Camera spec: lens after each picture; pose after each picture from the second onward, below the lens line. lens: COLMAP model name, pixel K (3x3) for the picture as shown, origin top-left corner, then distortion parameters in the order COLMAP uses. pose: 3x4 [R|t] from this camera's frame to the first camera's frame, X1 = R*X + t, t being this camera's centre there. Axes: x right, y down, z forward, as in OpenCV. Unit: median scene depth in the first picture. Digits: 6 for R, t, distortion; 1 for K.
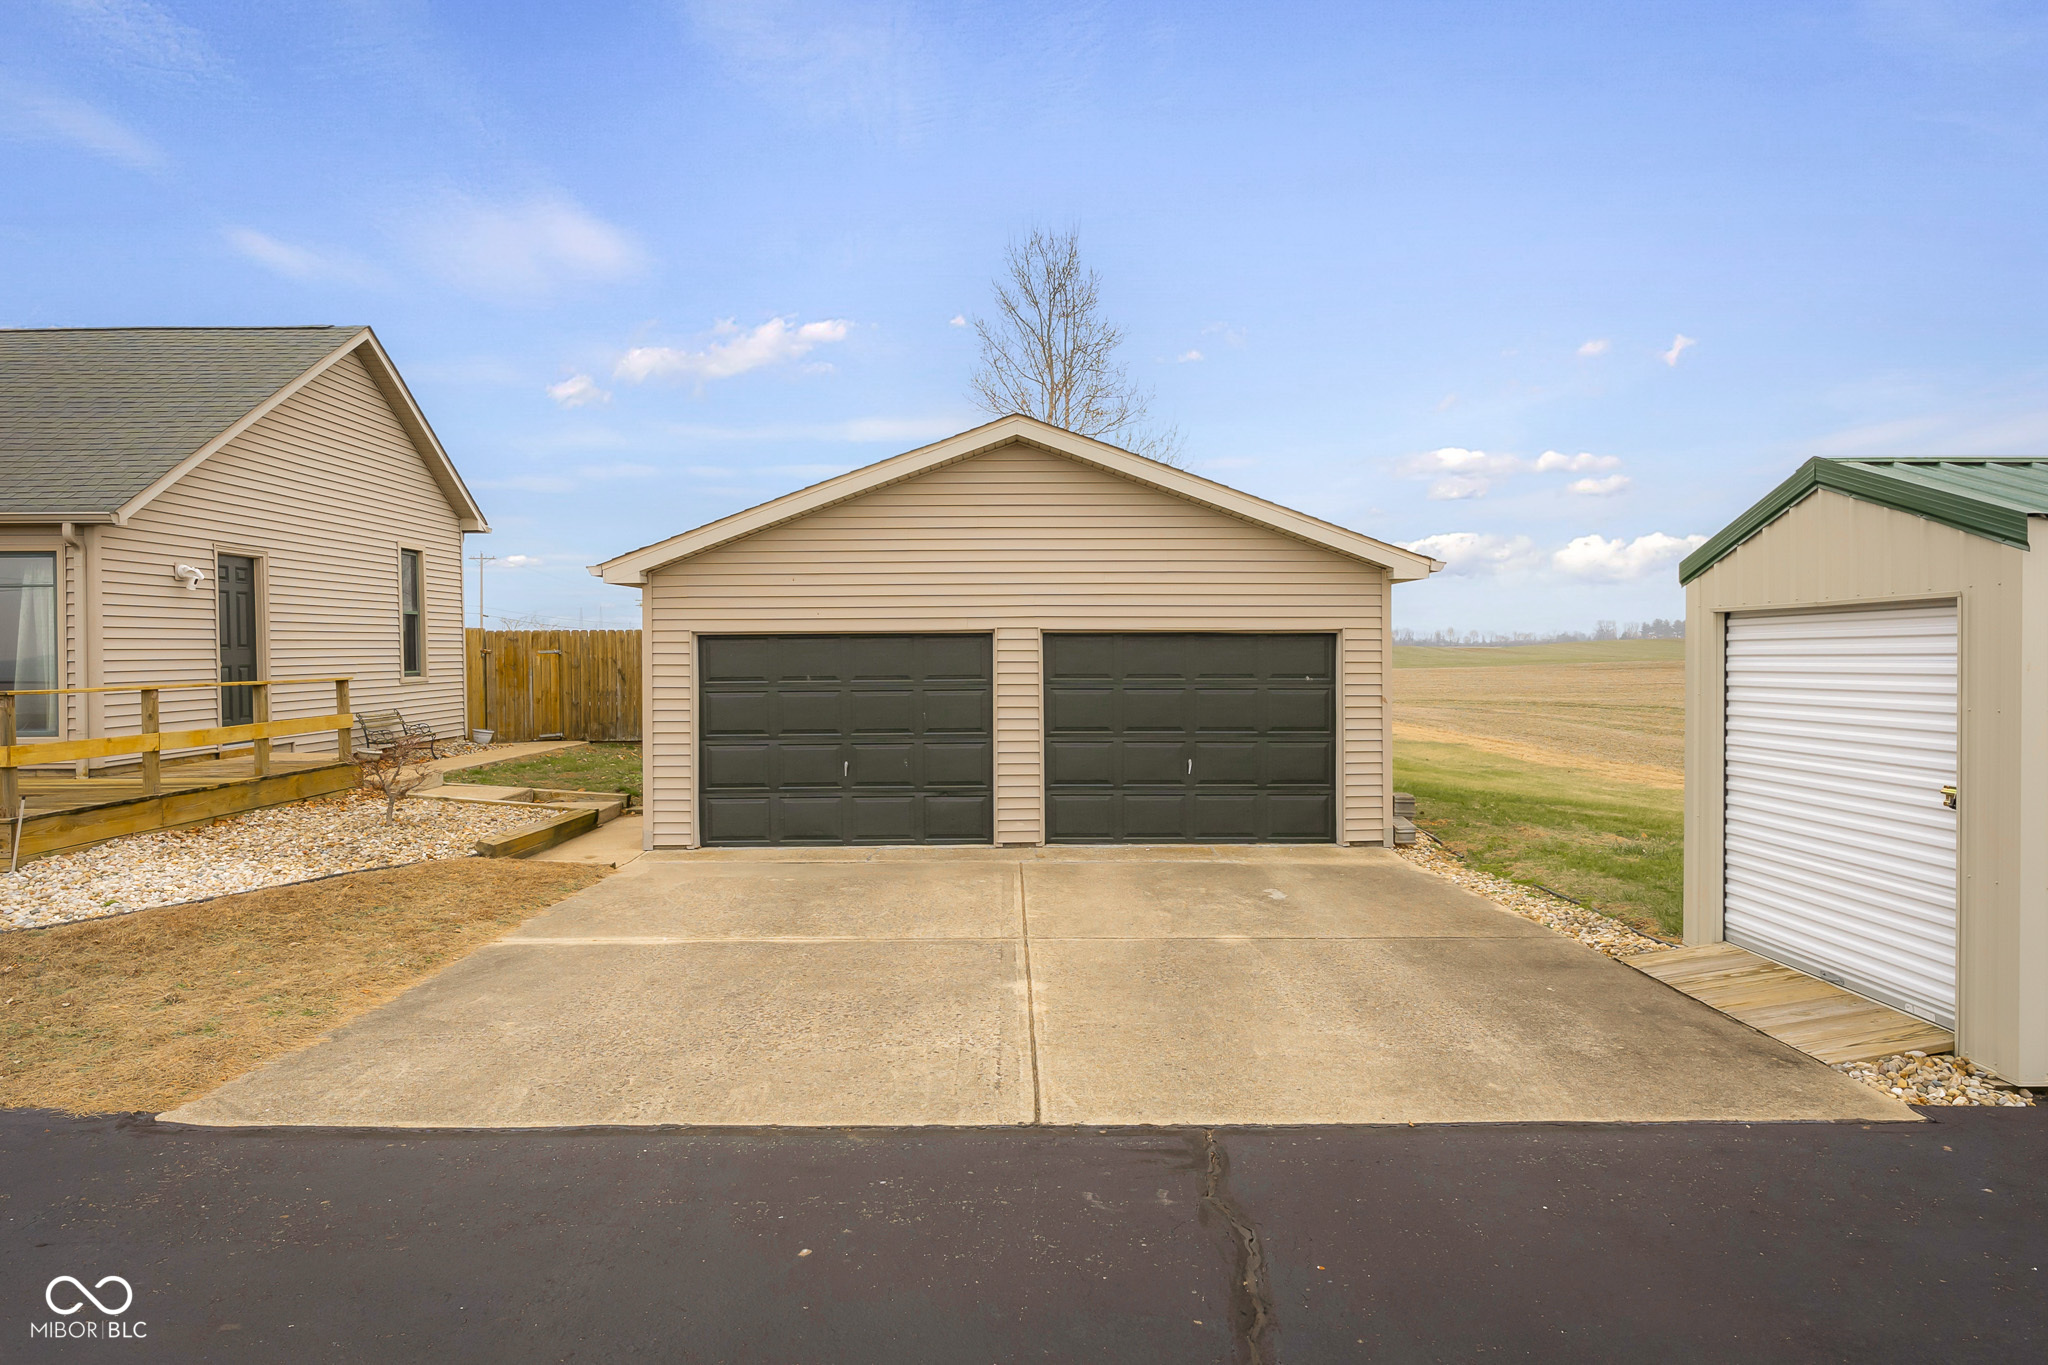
lens RADIAL K [[1229.4, 0, 1010.3], [0, 1229.4, 681.0], [0, 0, 1]] dist [0.027139, 0.001322]
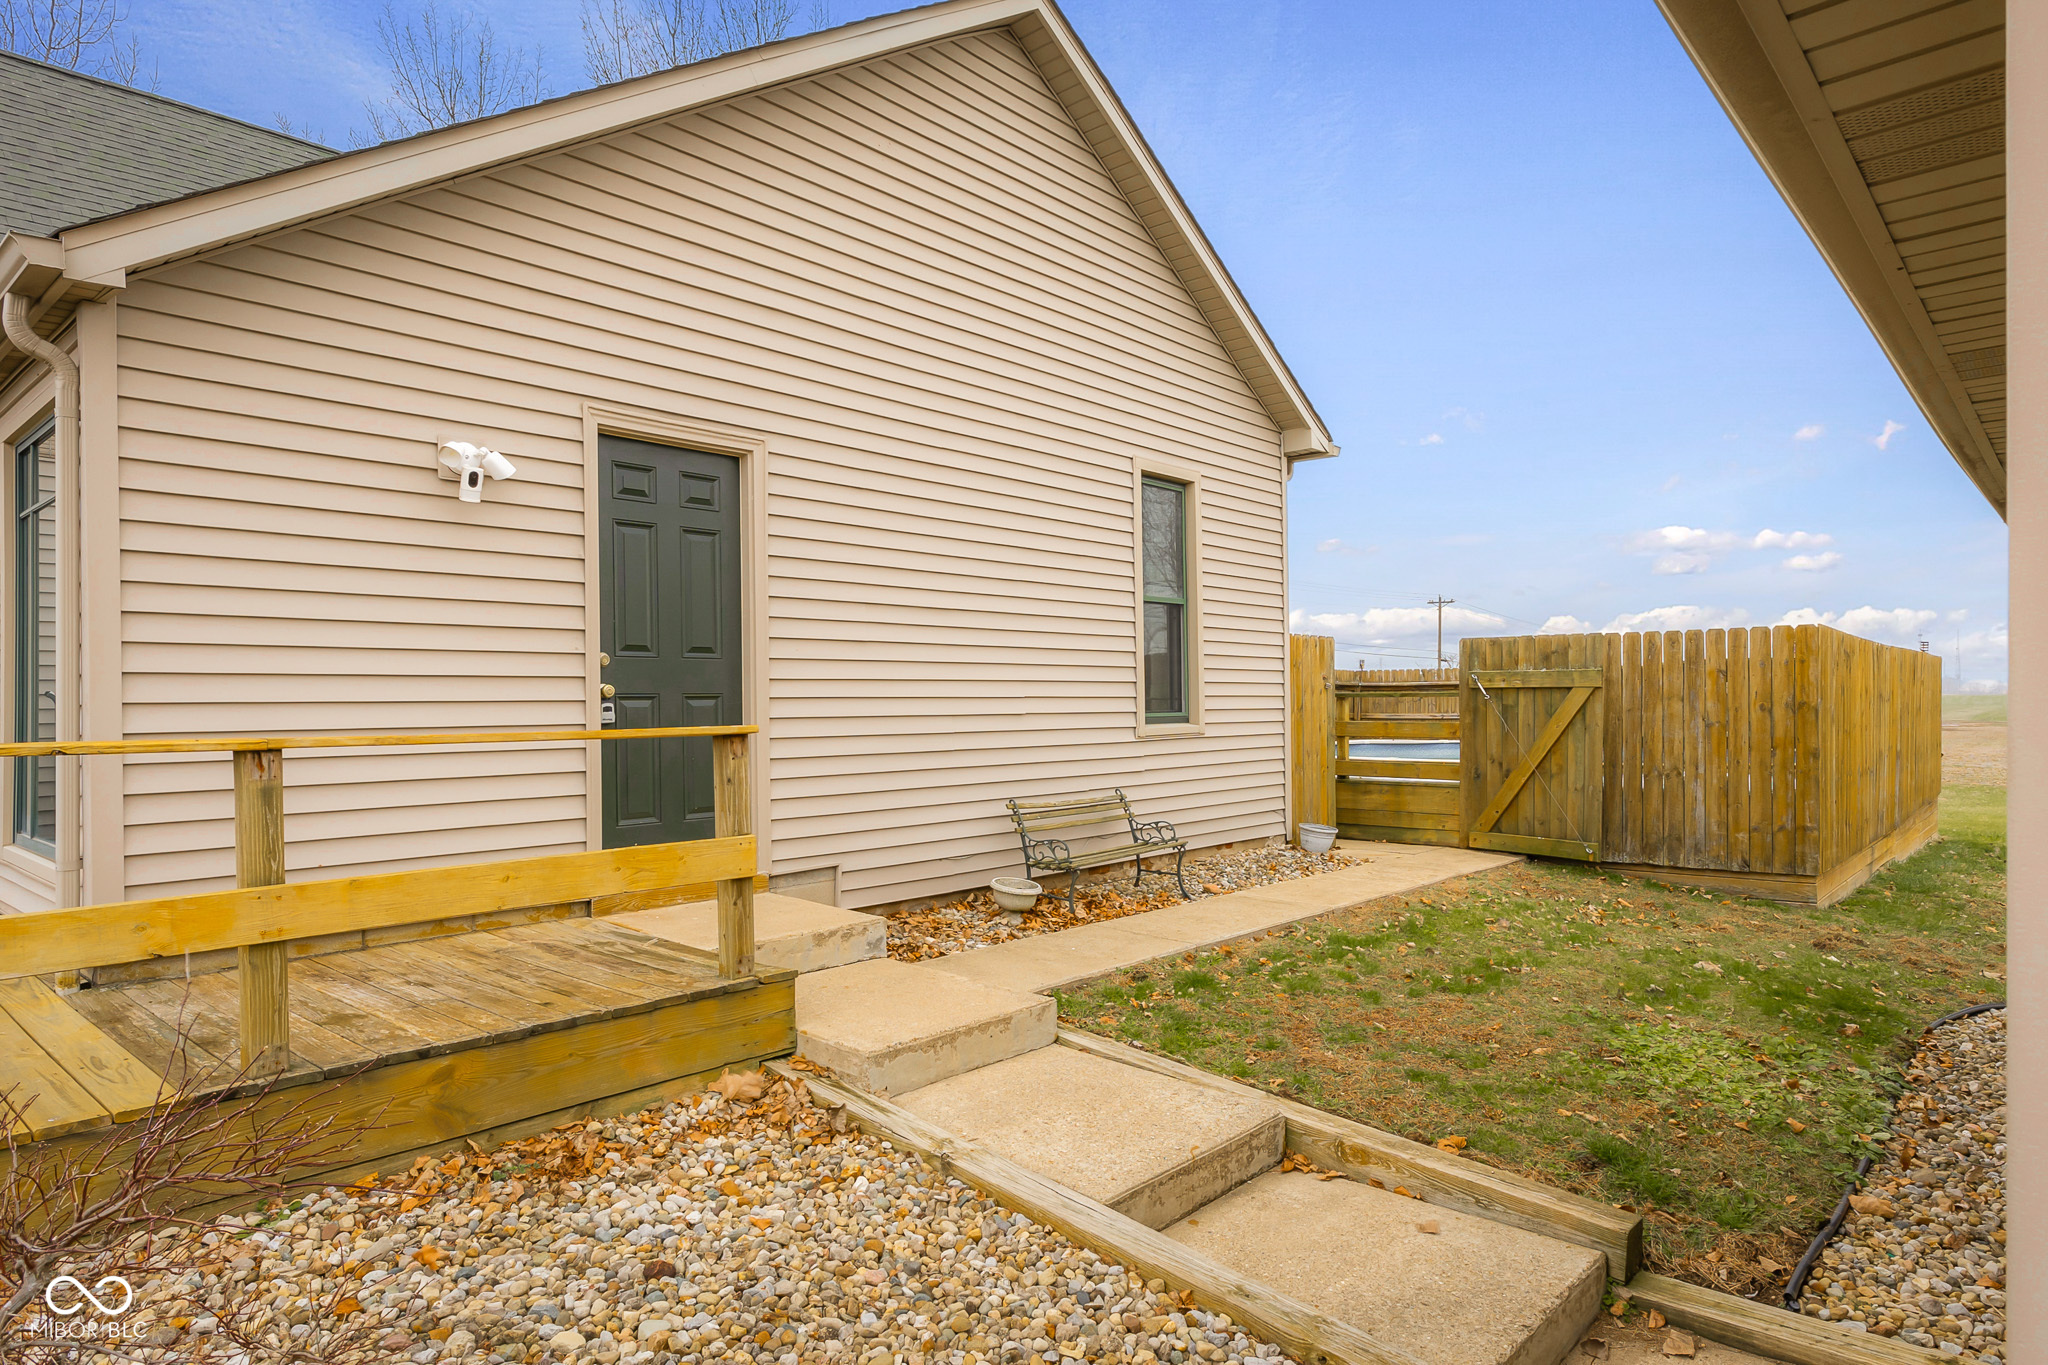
lens RADIAL K [[1179.1, 0, 1012.8], [0, 1179.1, 685.4], [0, 0, 1]] dist [0.004452, 0.000146]
pose [[0.723993, -0.006632, -0.689775, -0.280991], [-0.017561, 0.999452, -0.028042, -0.006735], [0.689583, 0.032415, 0.723480, 0.881130]]
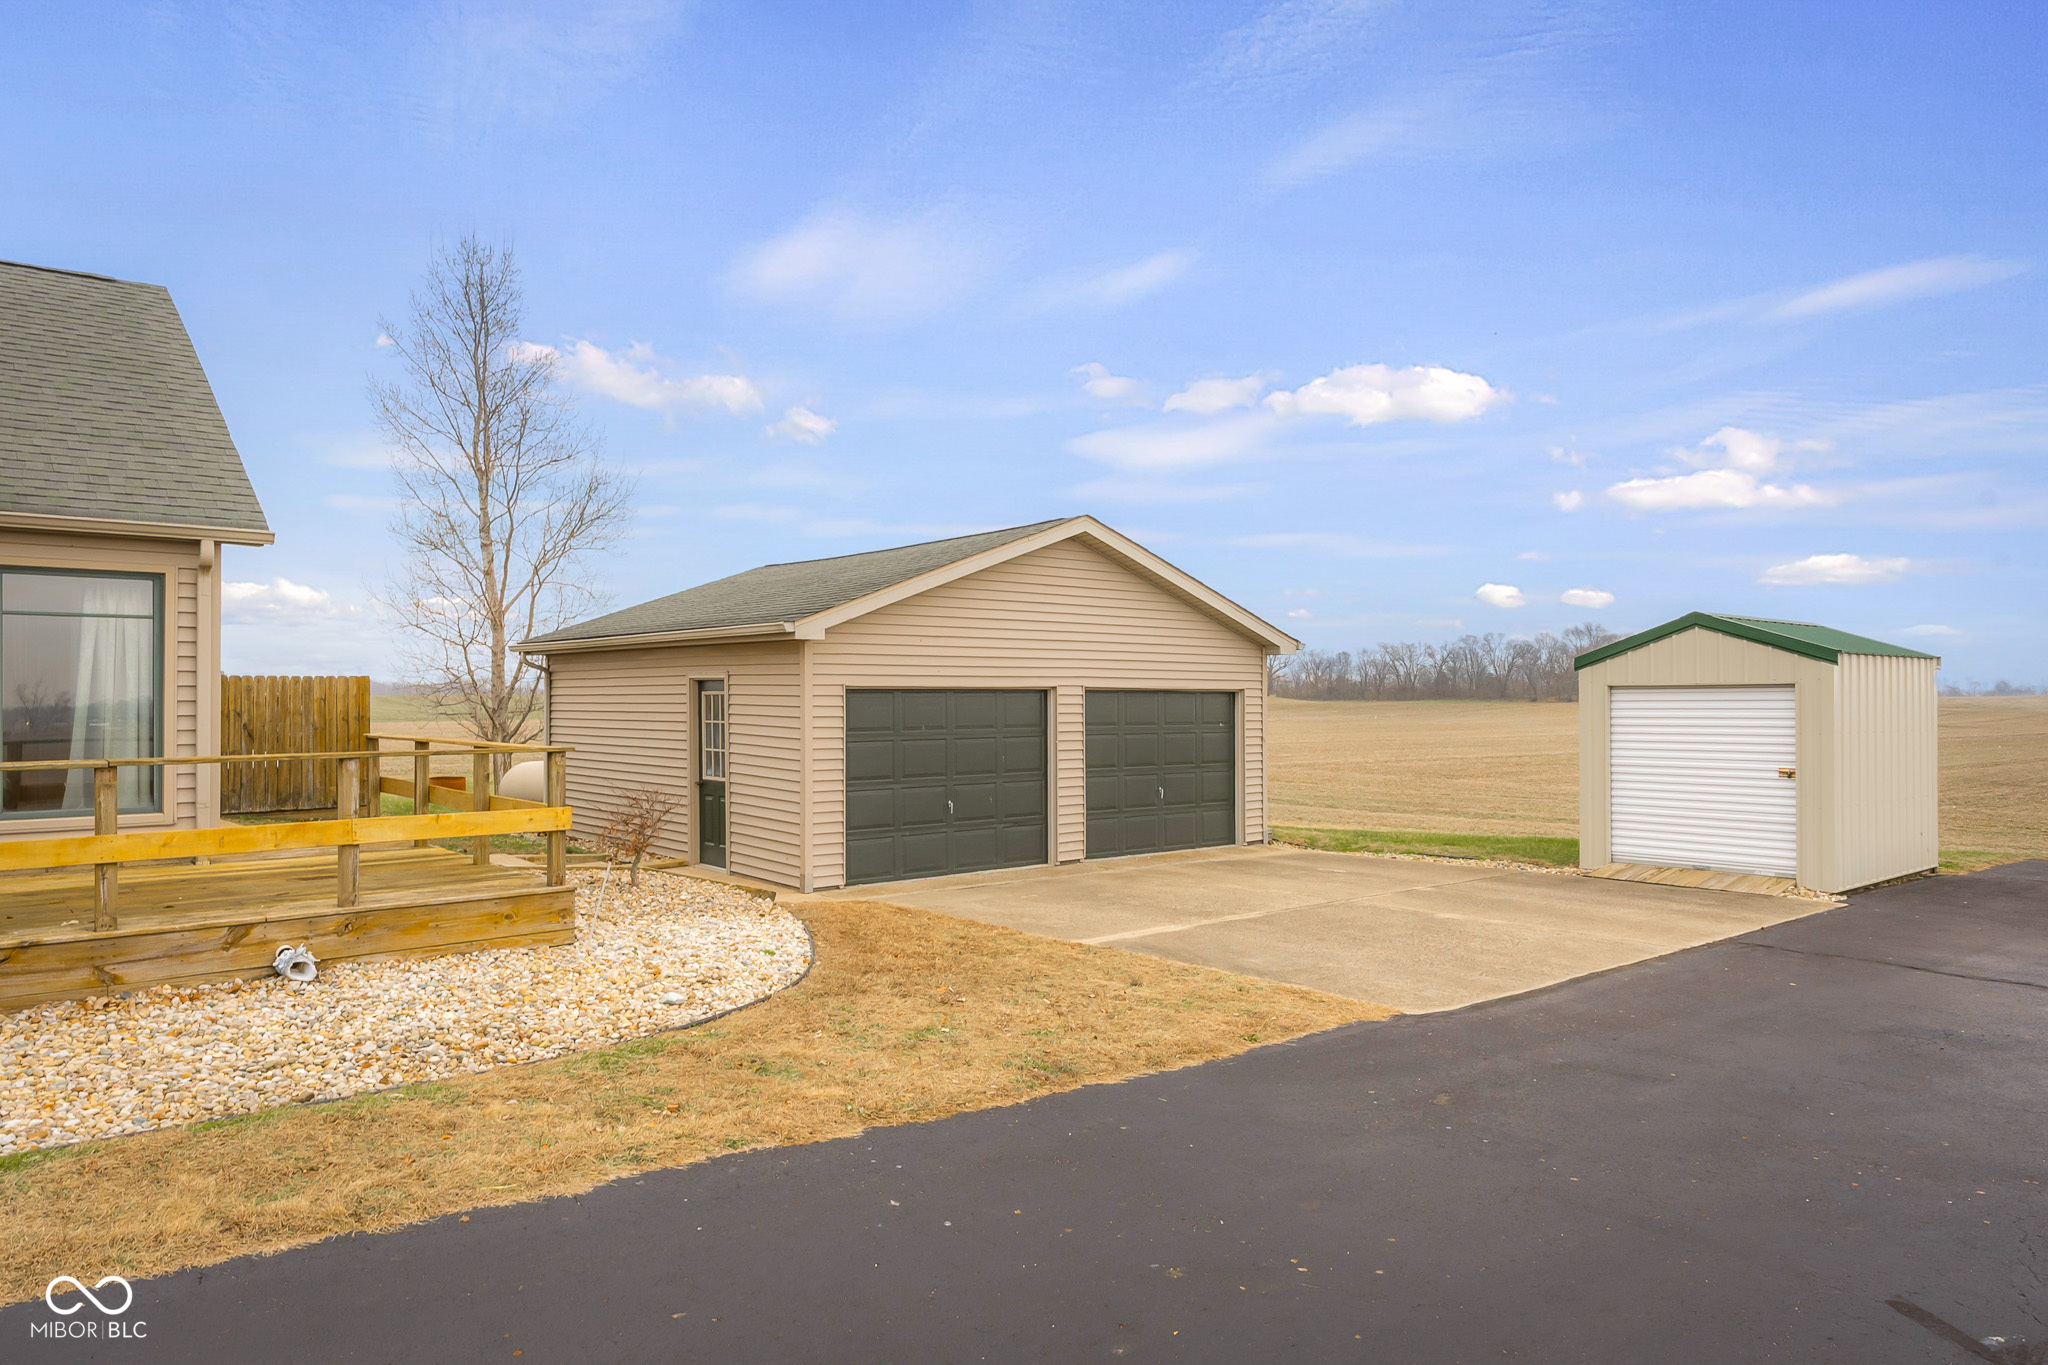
lens RADIAL K [[1229.4, 0, 1034.4], [0, 1229.4, 677.7], [0, 0, 1]] dist [0.027139, 0.001322]
pose [[0.772220, 0.015403, 0.635168, -0.769548], [0.012229, 0.999161, -0.039099, -0.003153], [-0.635237, 0.037961, 0.771384, 0.065825]]
